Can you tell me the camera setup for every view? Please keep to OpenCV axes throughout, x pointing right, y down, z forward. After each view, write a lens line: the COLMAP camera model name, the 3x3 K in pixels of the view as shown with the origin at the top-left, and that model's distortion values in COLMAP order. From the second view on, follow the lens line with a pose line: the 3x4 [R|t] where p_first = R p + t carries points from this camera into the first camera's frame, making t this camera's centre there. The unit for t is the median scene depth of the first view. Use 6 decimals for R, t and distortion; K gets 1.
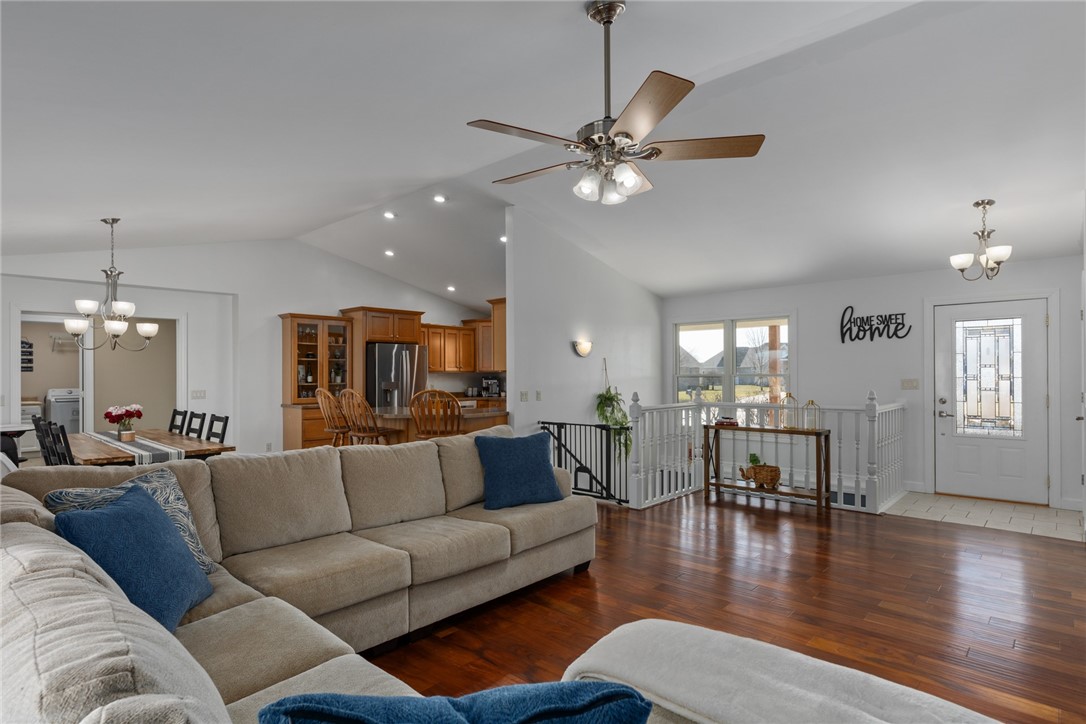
lens RADIAL K [[563.8, 0, 543.2], [0, 563.8, 373.5], [0, 0, 1]] dist [-0.001185, -0.000344]
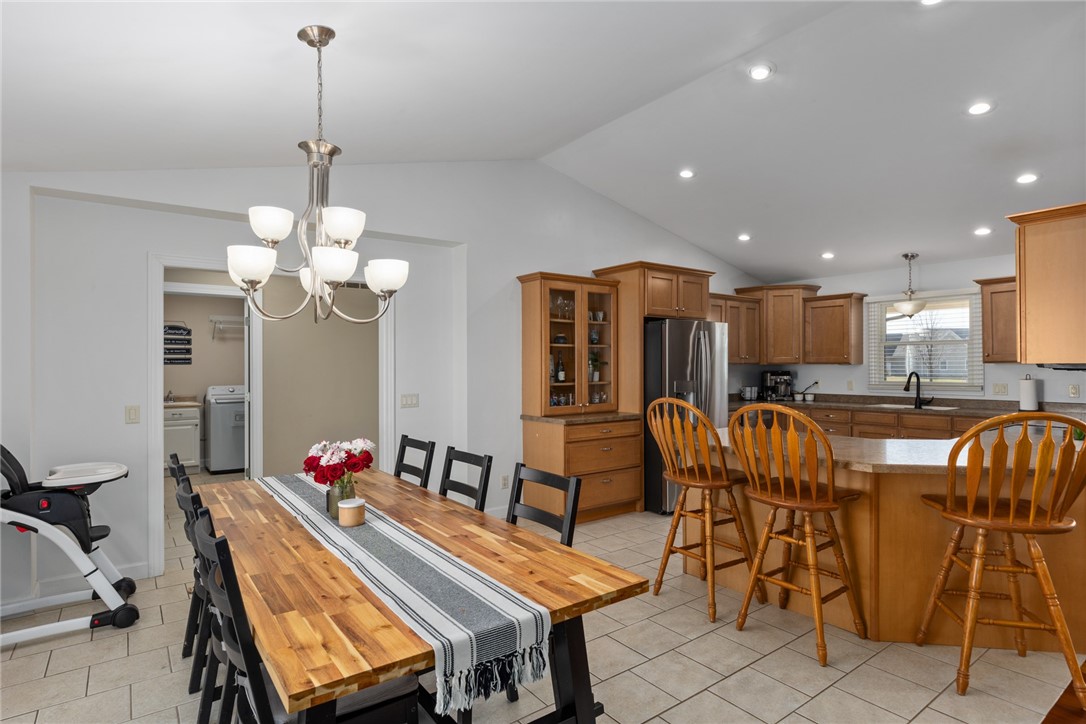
lens RADIAL K [[557.2, 0, 543.0], [0, 557.2, 362.0], [0, 0, 1]] dist [-0.000162, -0.000137]
pose [[0.982691, -0.001794, -0.185245, -0.310442], [0.001087, 0.999992, -0.003918, -0.003756], [0.185250, 0.003649, 0.982685, 0.364166]]
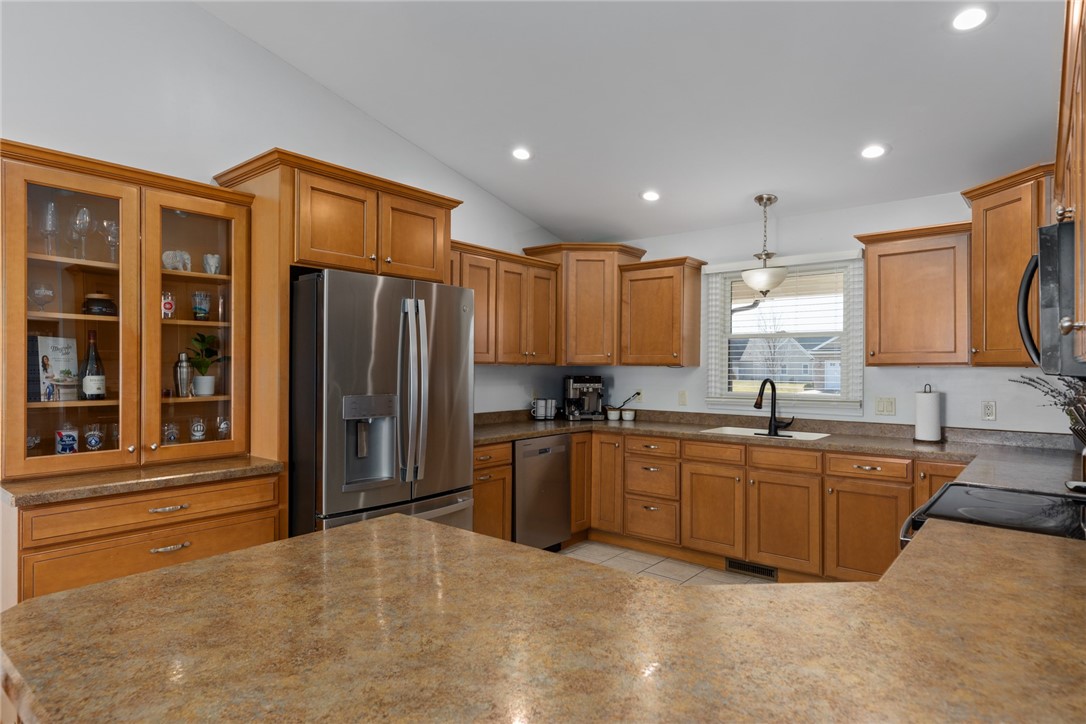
lens RADIAL K [[592.9, 0, 541.1], [0, 592.9, 366.1], [0, 0, 1]] dist [-0.000467, 0.000245]
pose [[0.998695, 0.009214, 0.050235, -0.191863], [-0.009245, 0.999957, 0.000387, -0.002557], [-0.050229, -0.000851, 0.998737, 0.664615]]
